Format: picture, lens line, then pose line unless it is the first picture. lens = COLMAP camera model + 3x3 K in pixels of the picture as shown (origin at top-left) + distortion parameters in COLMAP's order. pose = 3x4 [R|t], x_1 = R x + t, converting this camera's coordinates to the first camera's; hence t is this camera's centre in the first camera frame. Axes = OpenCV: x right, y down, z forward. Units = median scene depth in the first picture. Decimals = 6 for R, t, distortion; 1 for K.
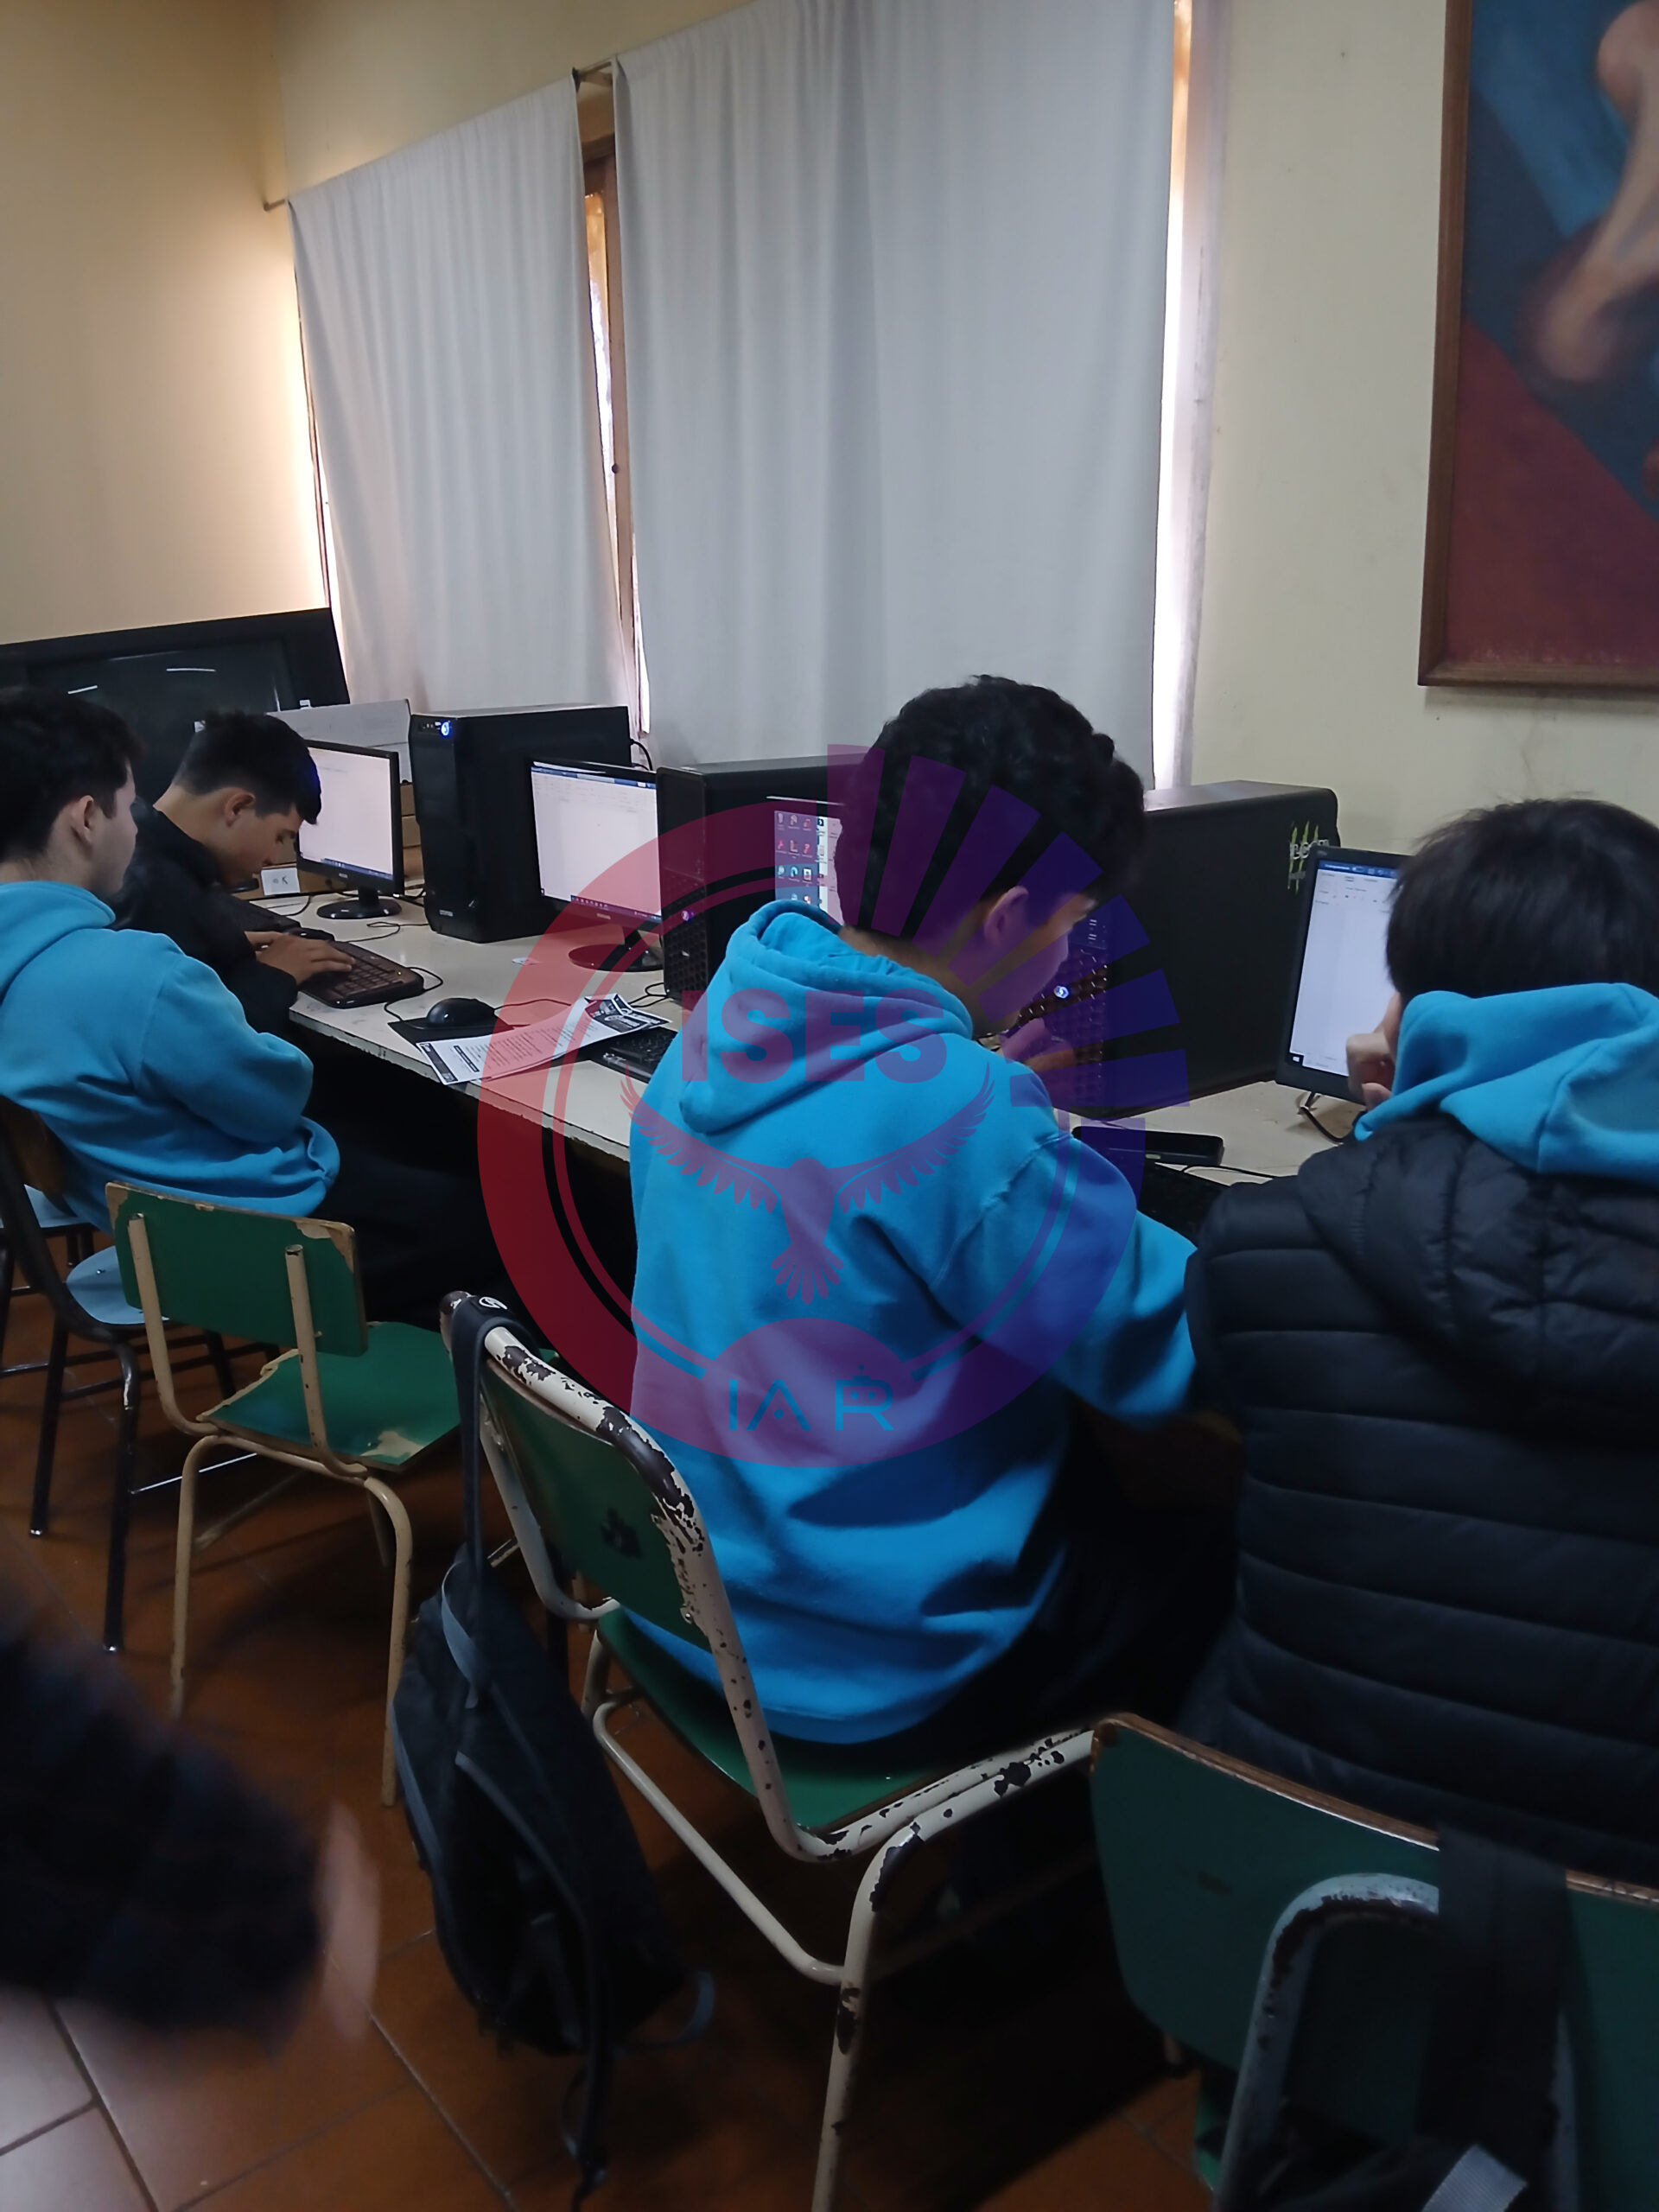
lens RADIAL K [[1624.4, 0, 819.7], [0, 1624.4, 1091.6], [0, 0, 1]] dist [0.037961, -0.083902]
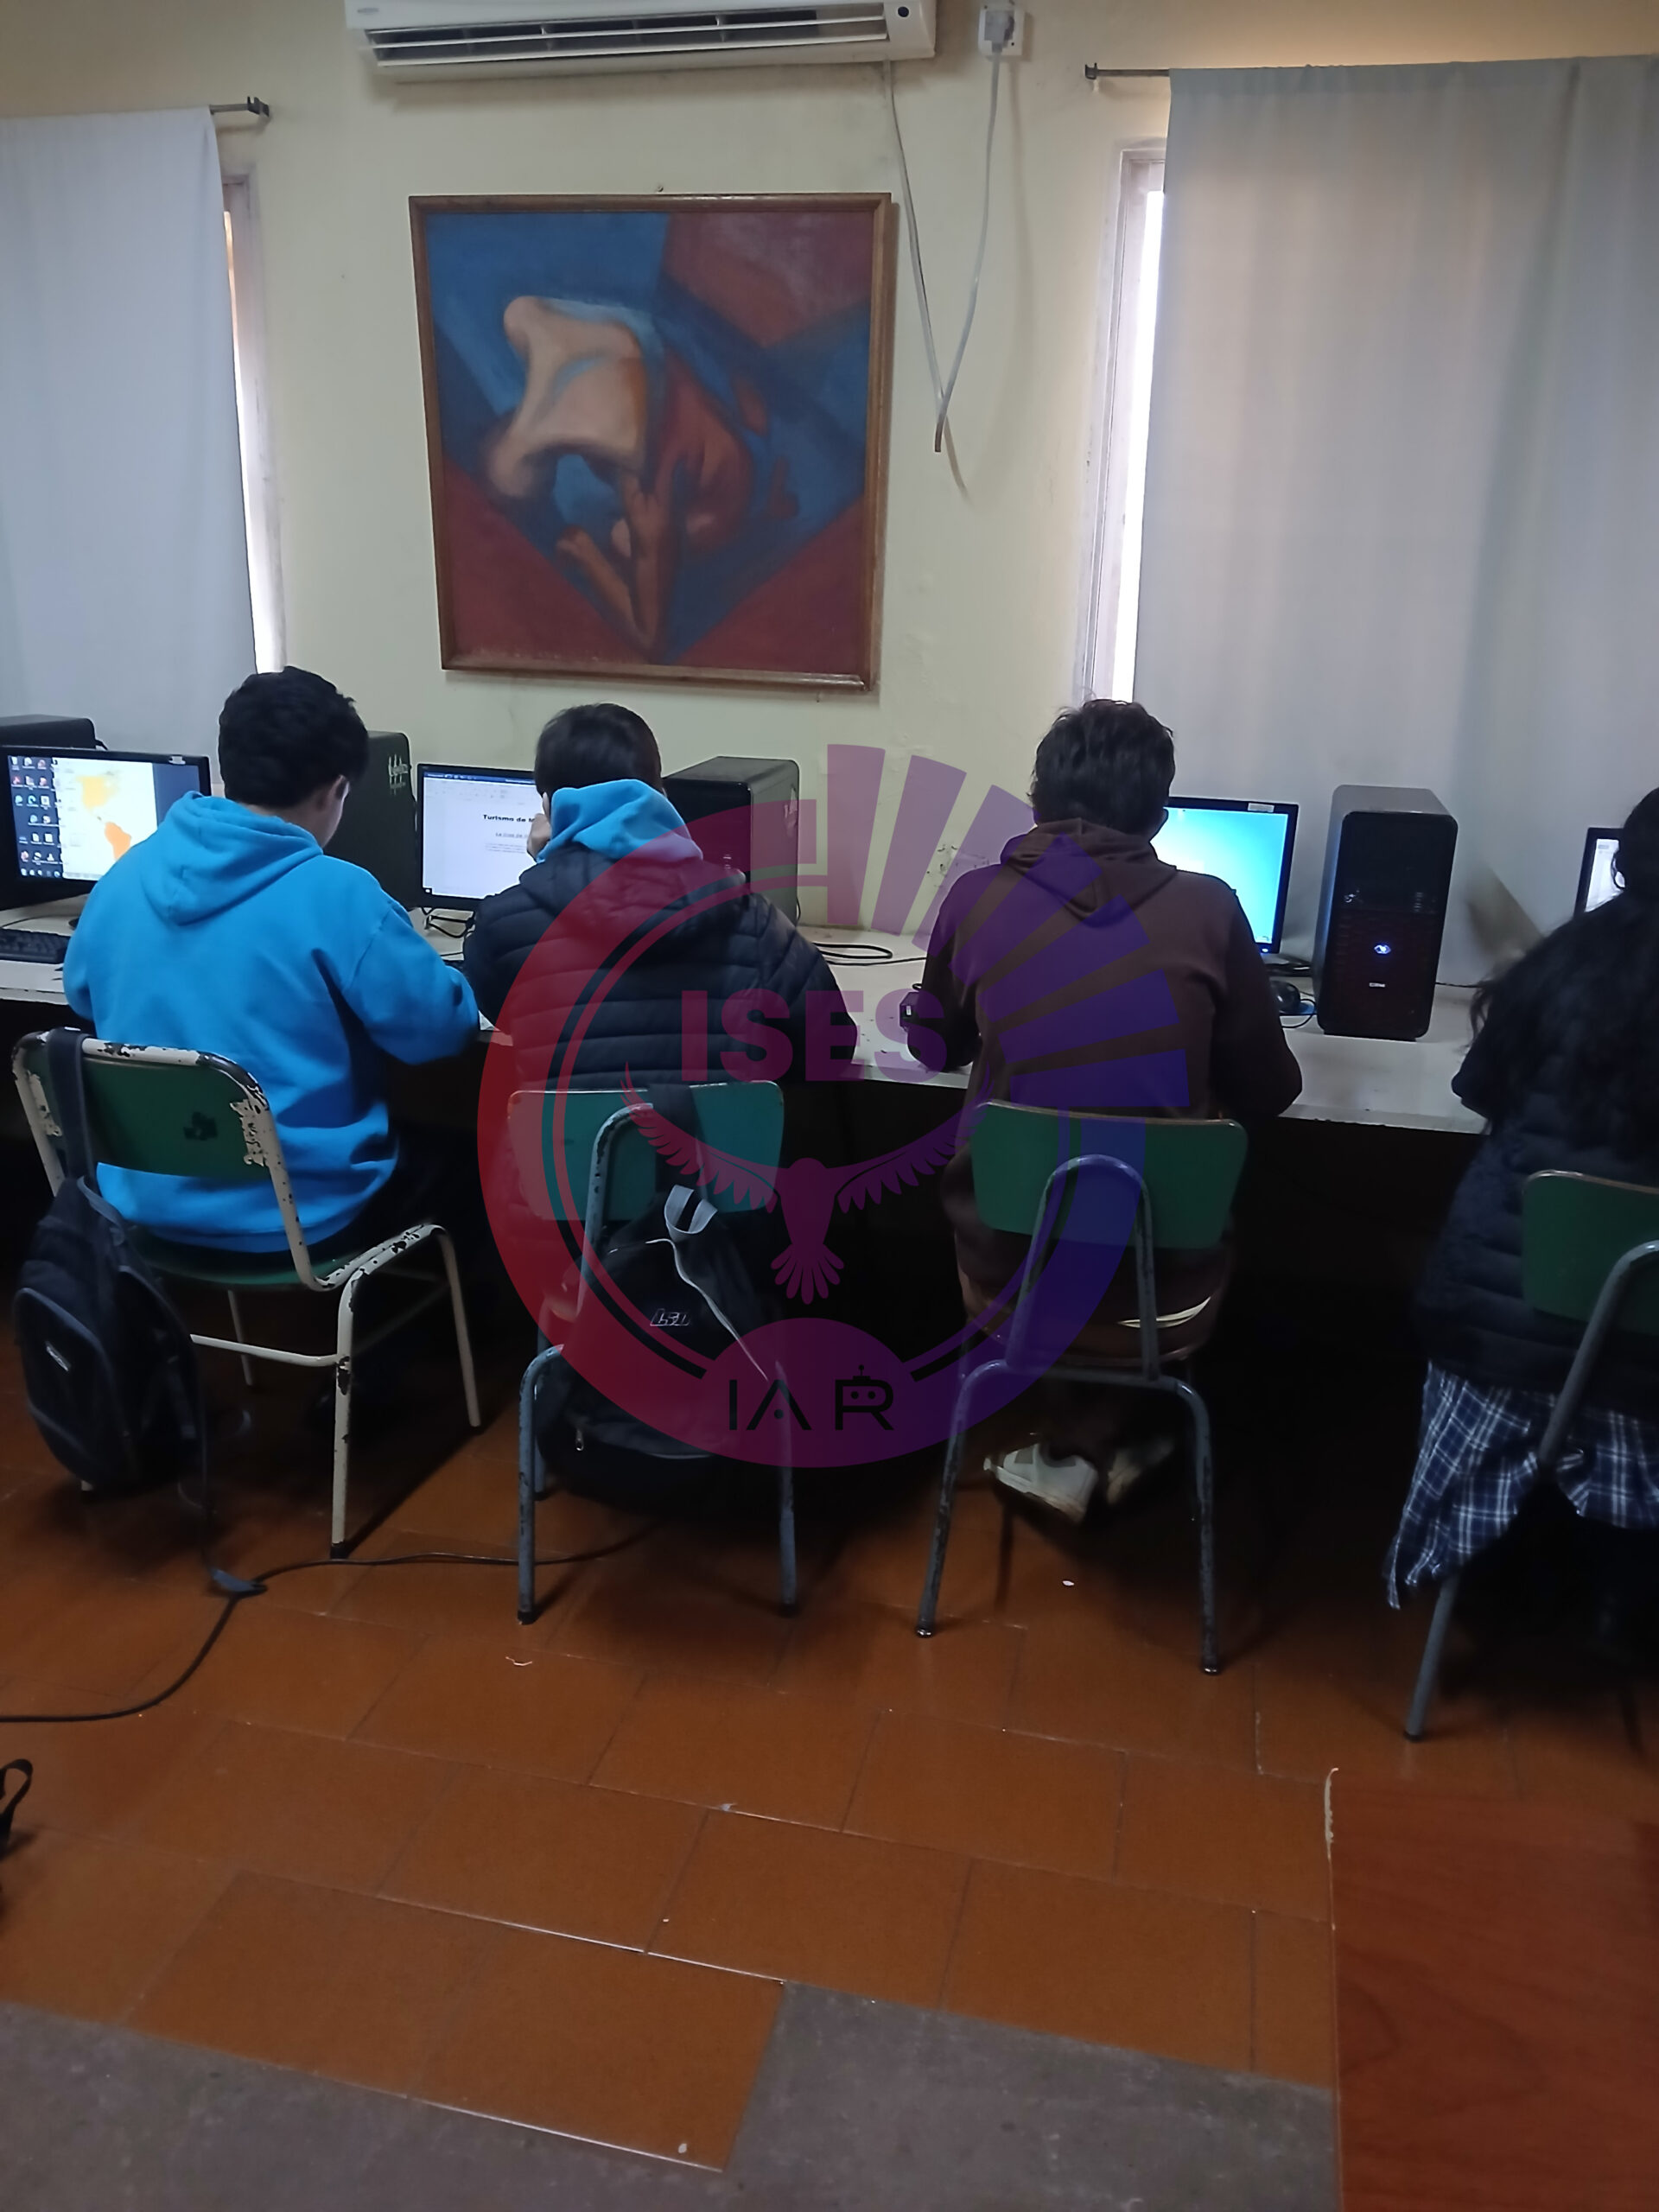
lens RADIAL K [[1624.4, 0, 847.7], [0, 1624.4, 1118.6], [0, 0, 1]] dist [0.037961, -0.083902]
pose [[0.764378, -0.155398, 0.625761, -0.614106], [0.153636, 0.986464, 0.057304, 0.243739], [-0.626196, 0.052337, 0.777907, -0.751156]]
